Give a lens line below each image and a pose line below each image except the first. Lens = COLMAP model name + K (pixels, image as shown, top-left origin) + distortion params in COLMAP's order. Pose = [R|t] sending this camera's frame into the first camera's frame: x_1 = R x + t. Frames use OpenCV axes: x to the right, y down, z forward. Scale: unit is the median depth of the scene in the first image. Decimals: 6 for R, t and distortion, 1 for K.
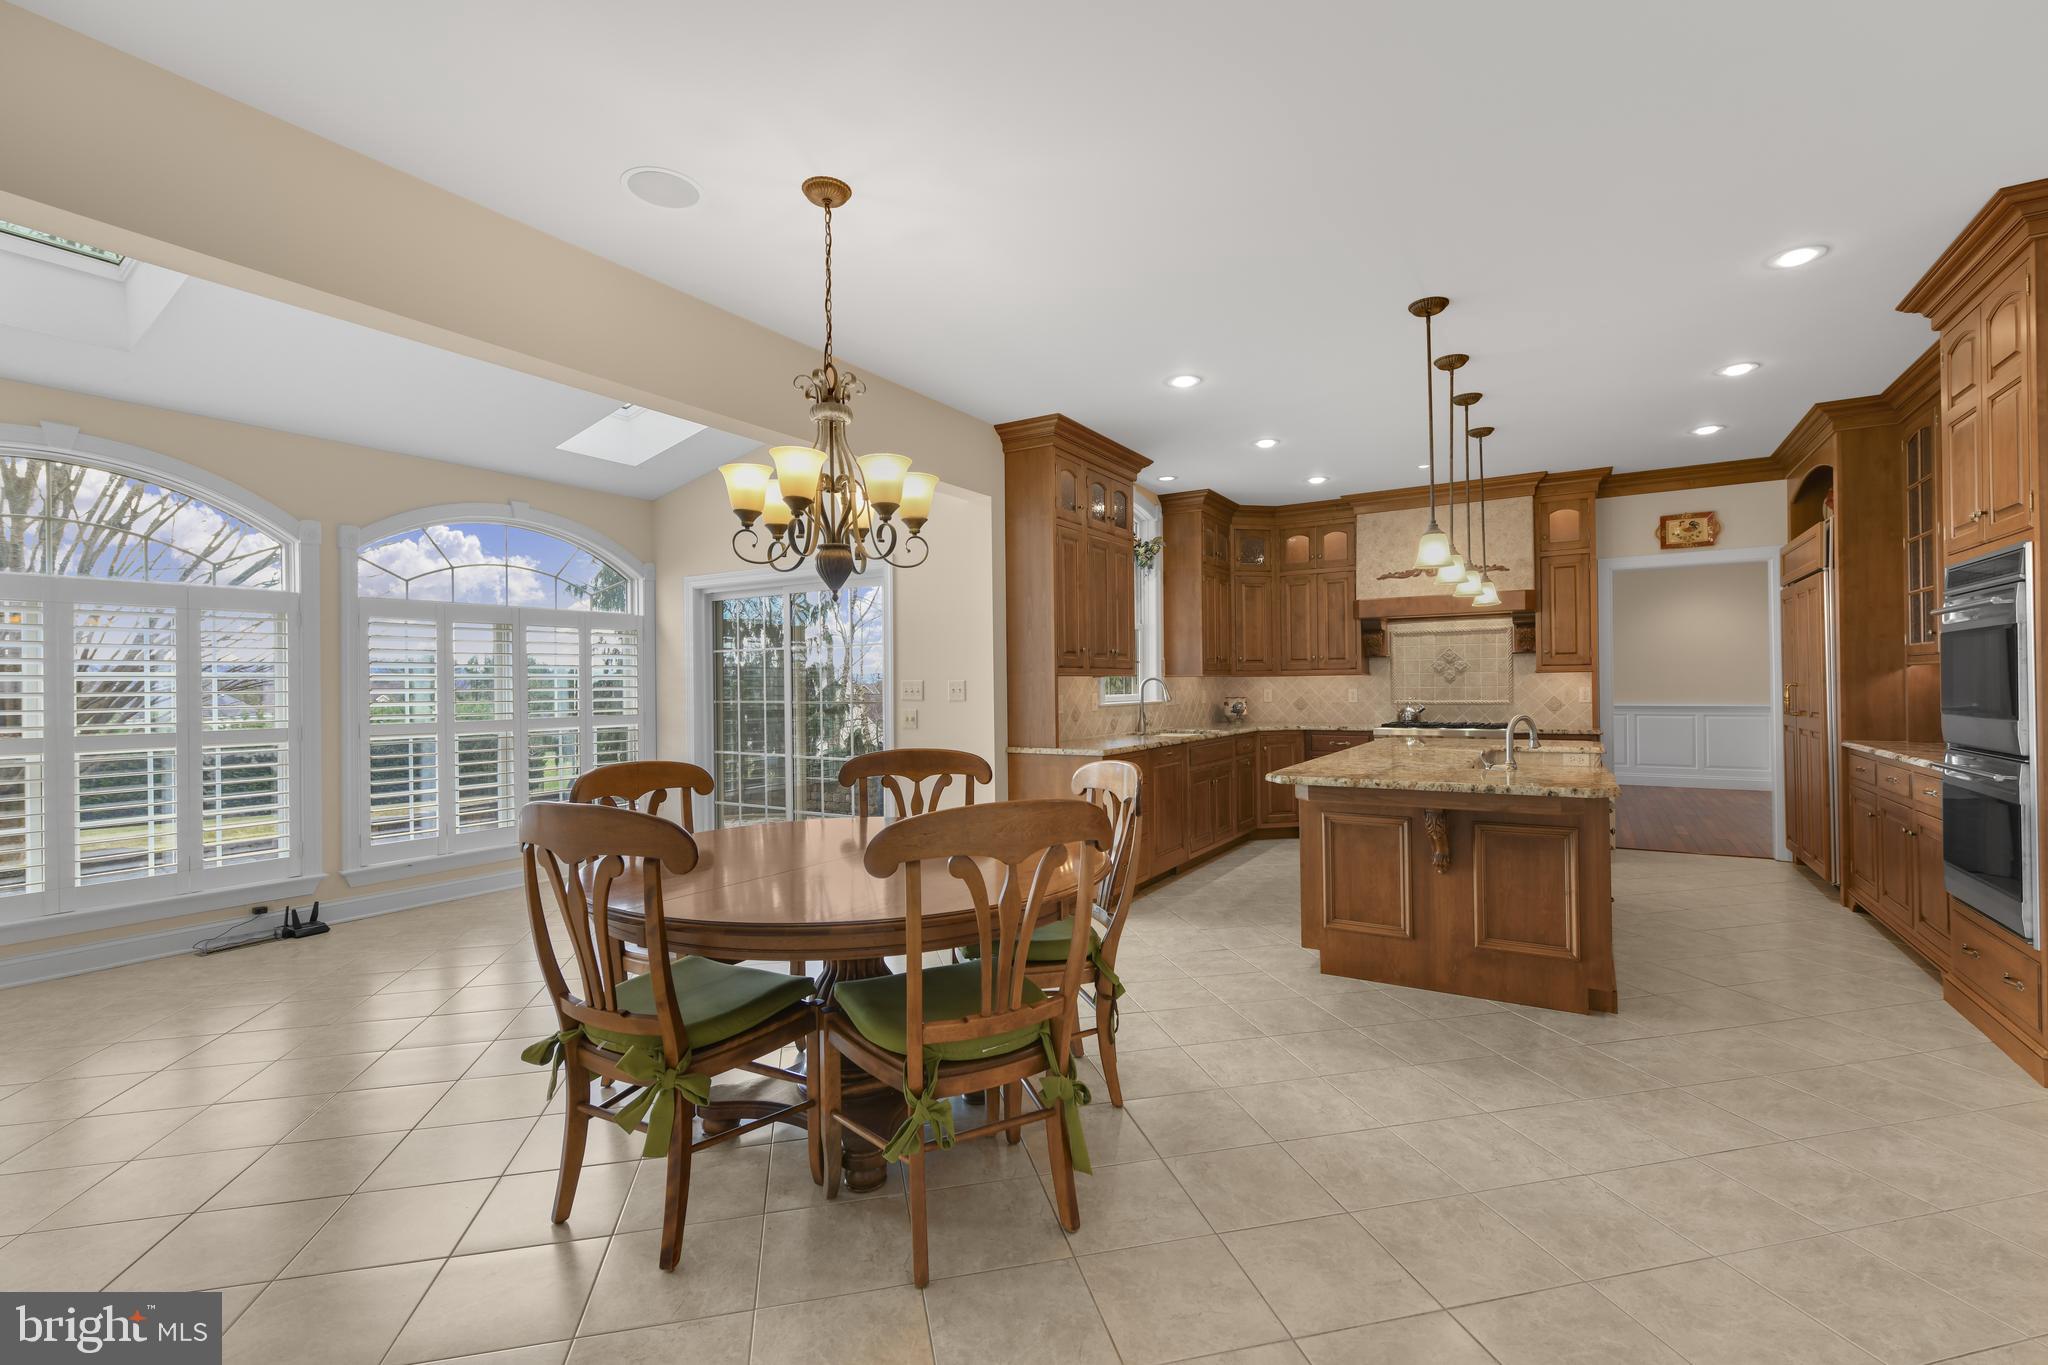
lens RADIAL K [[907.7, 0, 1009.5], [0, 907.7, 691.7], [0, 0, 1]] dist [0.002821, -0.001420]
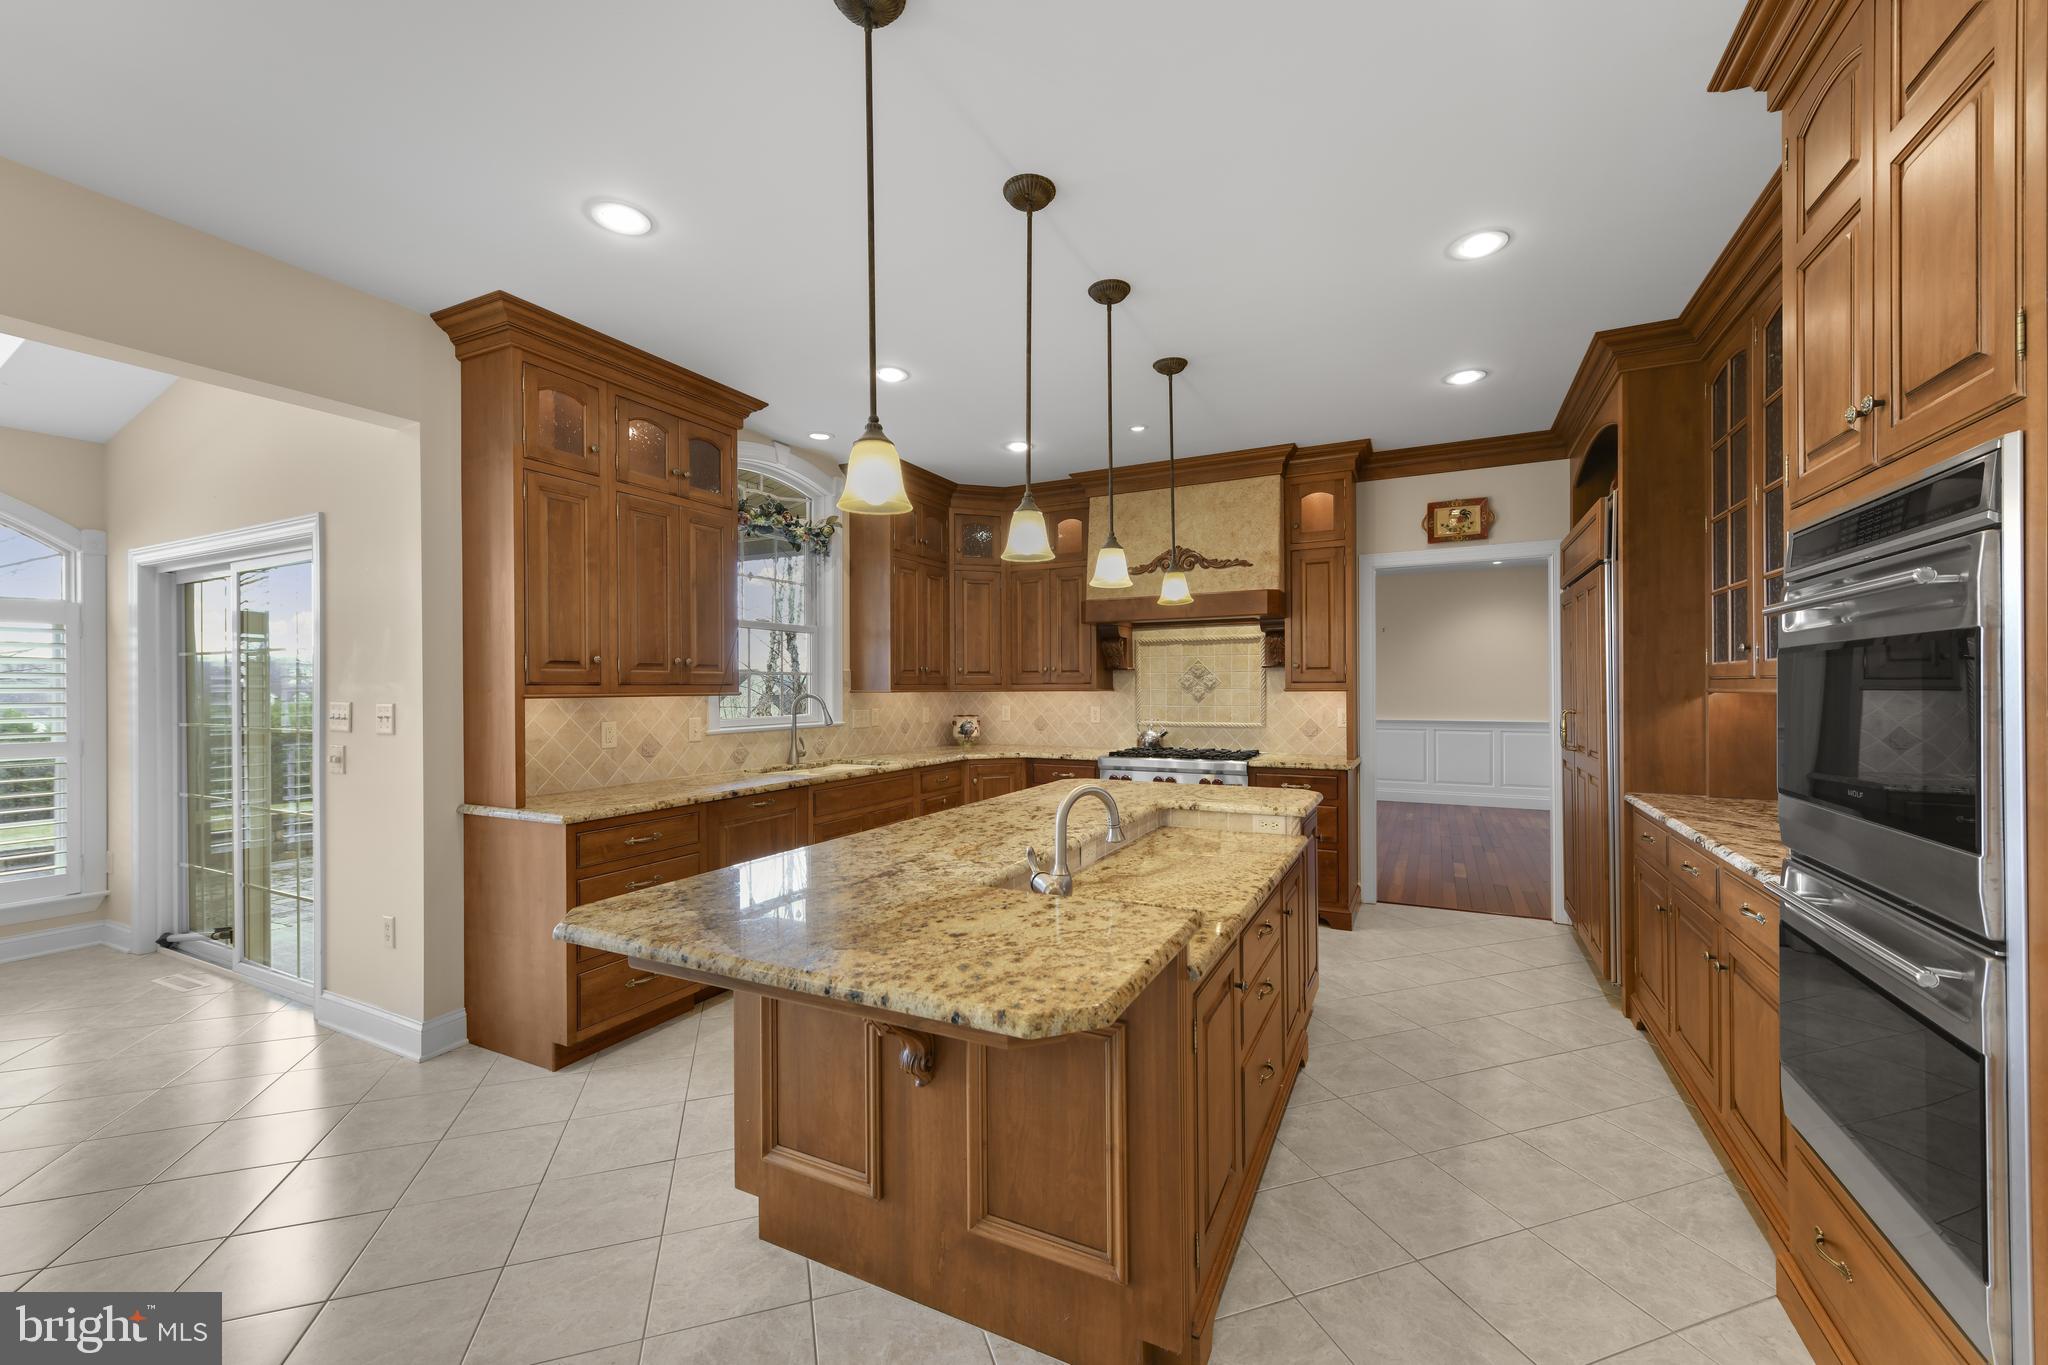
lens RADIAL K [[815.6, 0, 1021.9], [0, 815.6, 696.2], [0, 0, 1]] dist [0.007123, -0.000566]
pose [[0.995543, 0.005300, 0.094163, 0.302284], [-0.005741, 0.999974, 0.004413, -0.020338], [-0.094138, -0.004934, 0.995547, 0.318133]]
